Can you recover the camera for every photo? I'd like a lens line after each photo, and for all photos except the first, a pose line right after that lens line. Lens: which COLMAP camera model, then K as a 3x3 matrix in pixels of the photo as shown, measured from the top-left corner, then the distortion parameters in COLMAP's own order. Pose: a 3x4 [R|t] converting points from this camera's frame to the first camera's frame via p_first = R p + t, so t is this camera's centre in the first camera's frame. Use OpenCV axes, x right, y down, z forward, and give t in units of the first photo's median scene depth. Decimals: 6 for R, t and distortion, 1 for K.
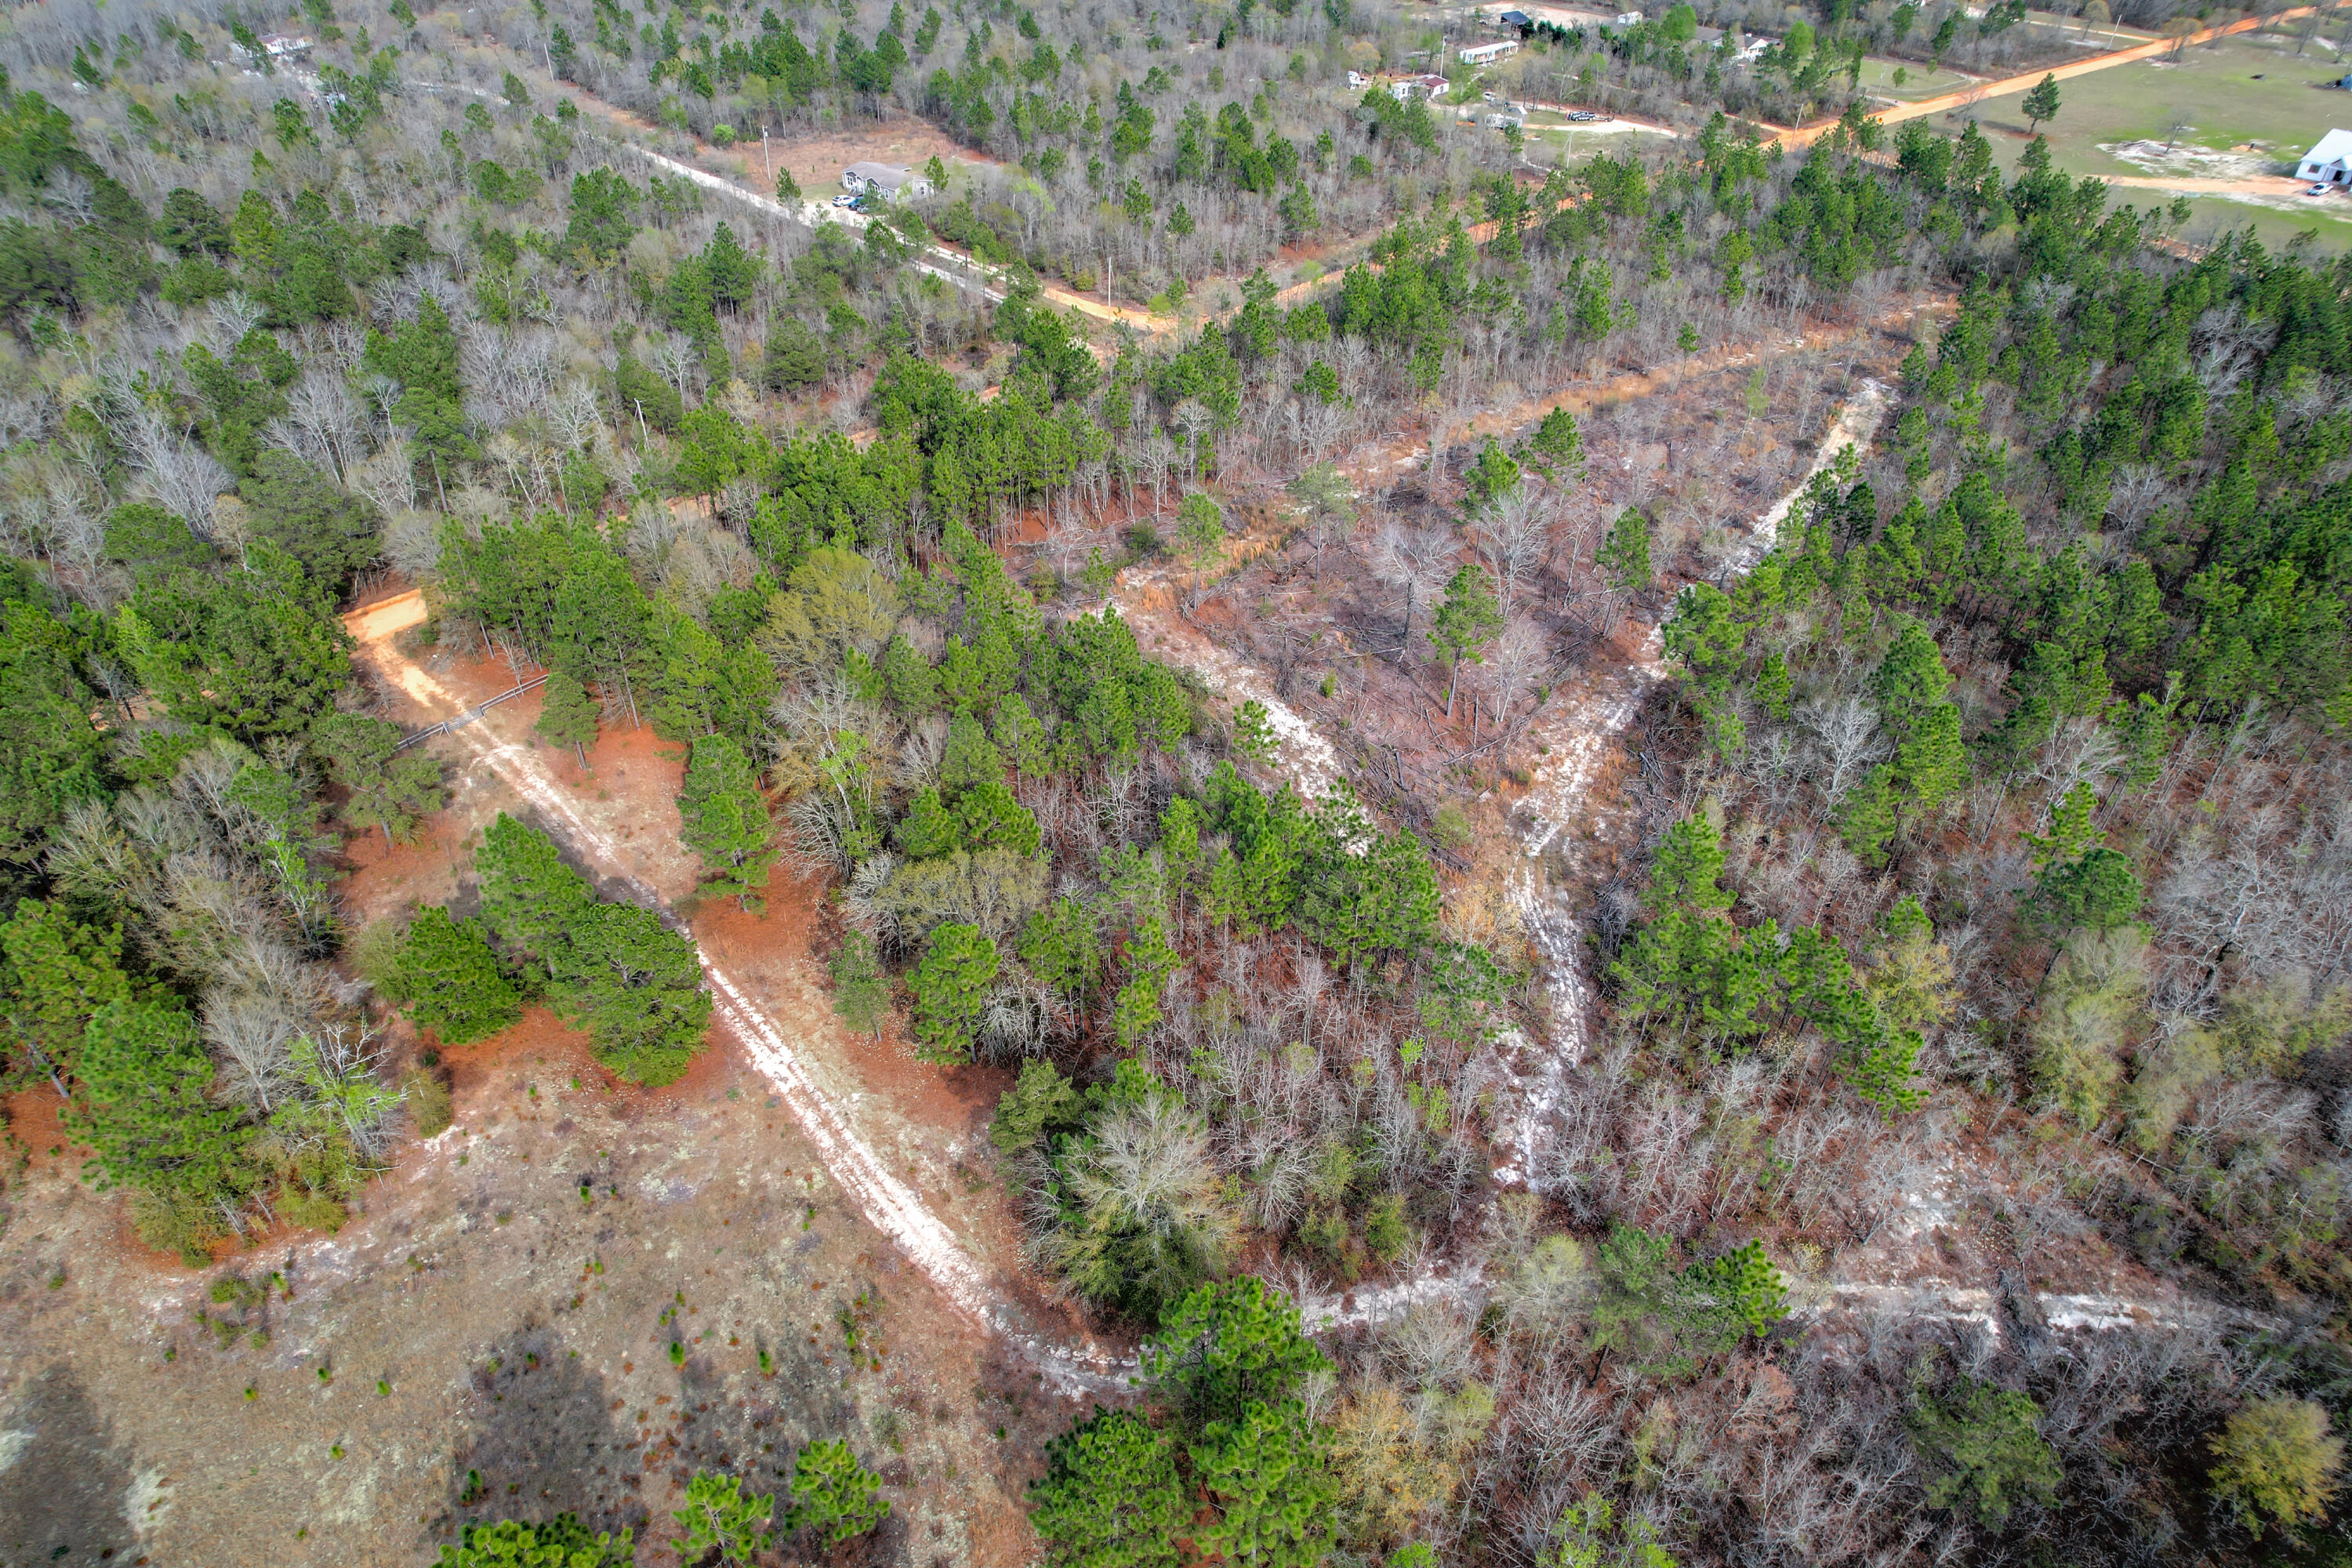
lens RADIAL K [[1510.1, 0, 1176.0], [0, 1510.1, 784.0], [0, 0, 1]] dist [-0.081704, 0.074891]
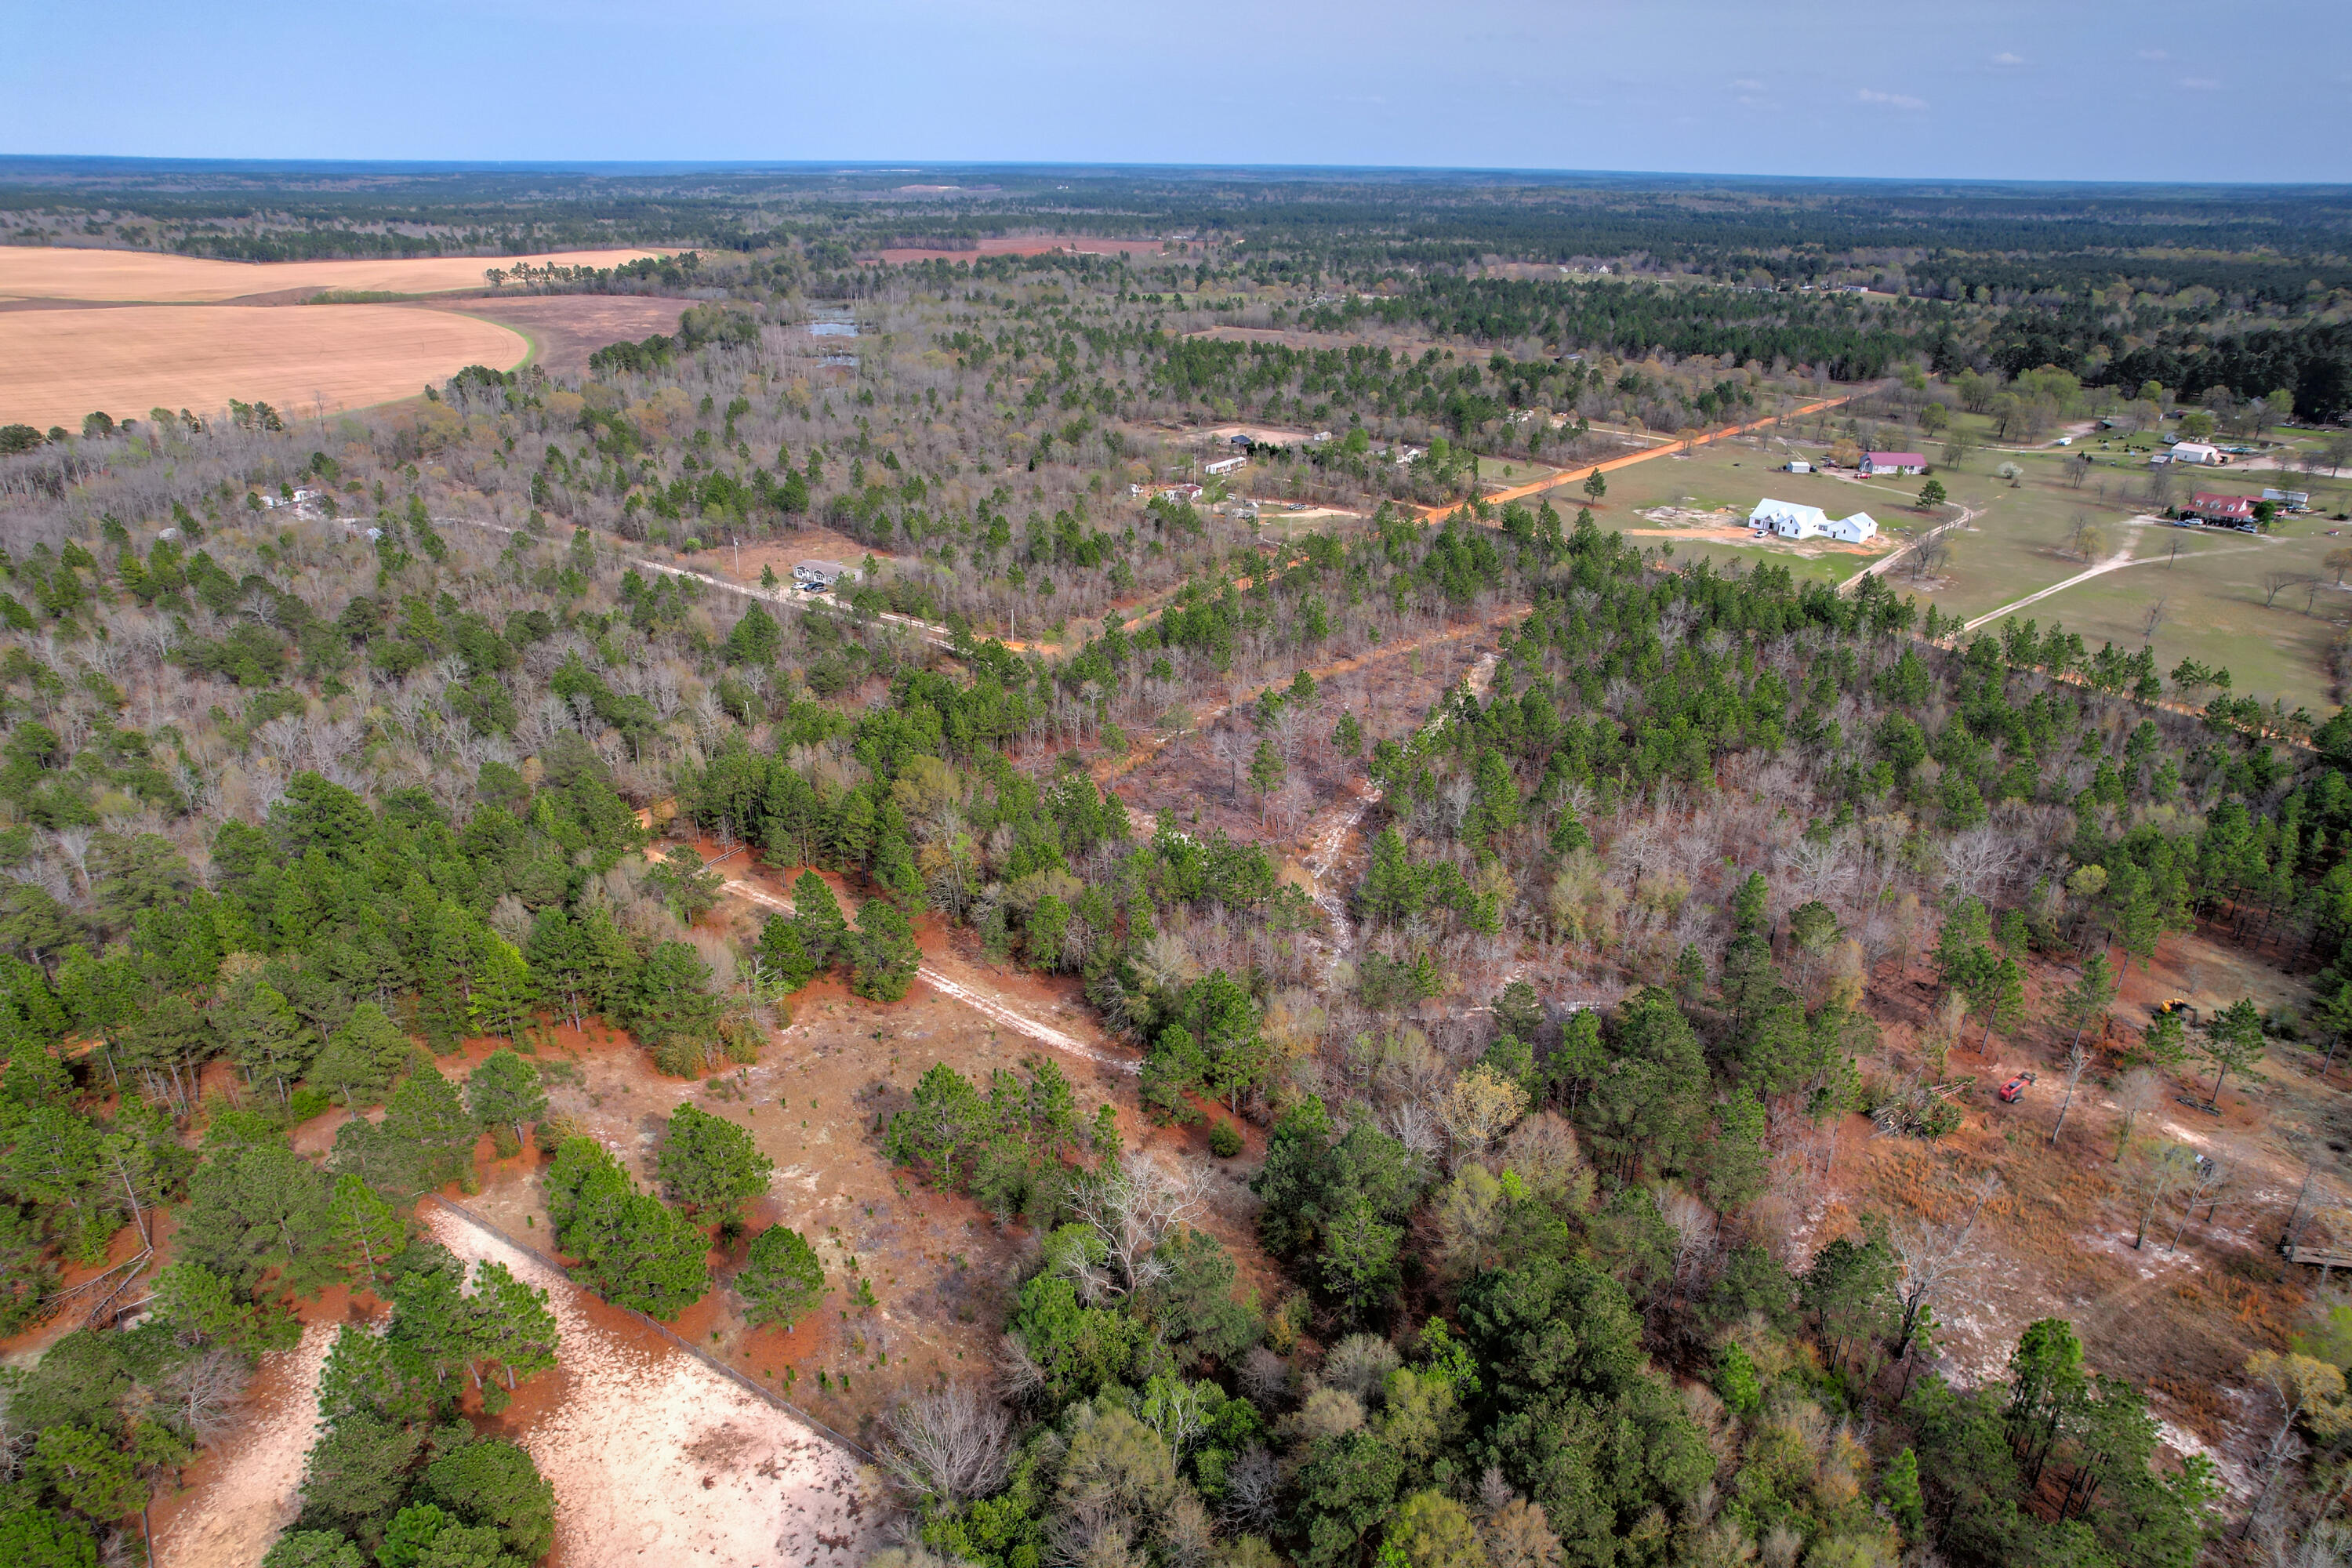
lens RADIAL K [[1510.1, 0, 1176.0], [0, 1510.1, 784.0], [0, 0, 1]] dist [-0.081704, 0.074891]
pose [[0.985607, -0.068180, 0.154694, -0.113891], [0.102949, 0.967889, -0.229331, 0.175949], [-0.134091, 0.241956, 0.960977, -0.425978]]
